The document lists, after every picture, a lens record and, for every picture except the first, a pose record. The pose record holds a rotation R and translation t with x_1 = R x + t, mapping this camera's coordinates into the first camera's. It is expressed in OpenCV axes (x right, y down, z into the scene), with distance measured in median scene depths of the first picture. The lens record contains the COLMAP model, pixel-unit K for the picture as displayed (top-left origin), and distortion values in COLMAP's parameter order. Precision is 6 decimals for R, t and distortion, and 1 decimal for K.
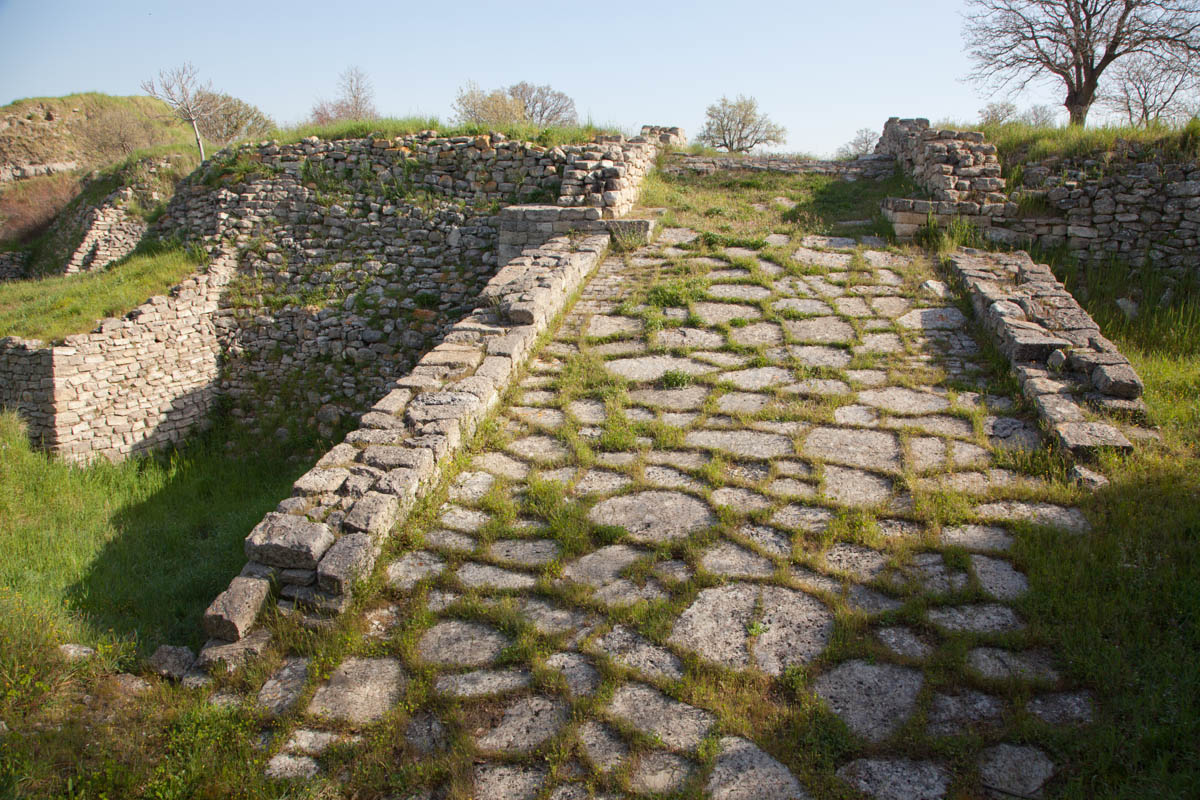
lens RADIAL K [[835.2, 0, 600.0], [0, 835.2, 400.0], [0, 0, 1]] dist [-0.151203, 0.142409]
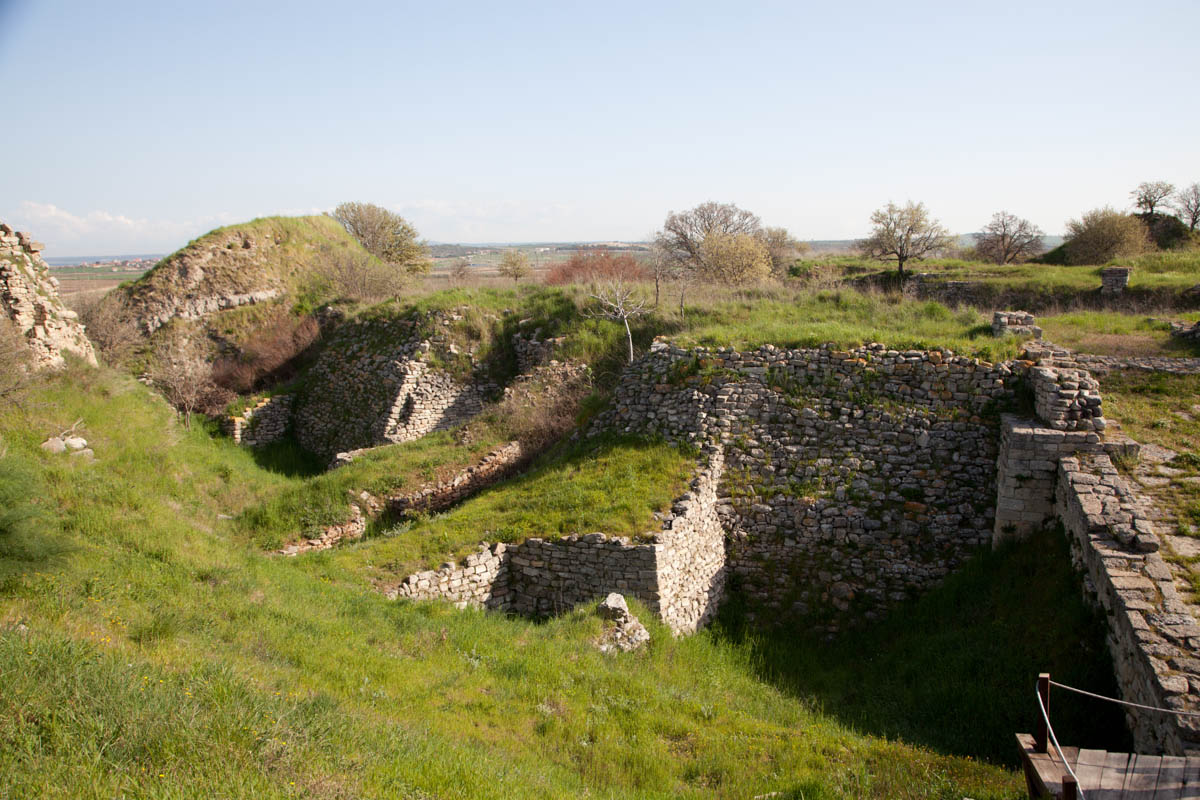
lens RADIAL K [[947.6, 0, 600.0], [0, 947.6, 400.0], [0, 0, 1]] dist [-0.050782, 0.003742]
pose [[0.999385, -0.014568, -0.031891, -0.592135], [0.011537, 0.995575, -0.093258, -0.127170], [0.033109, 0.092833, 0.995131, -0.391679]]
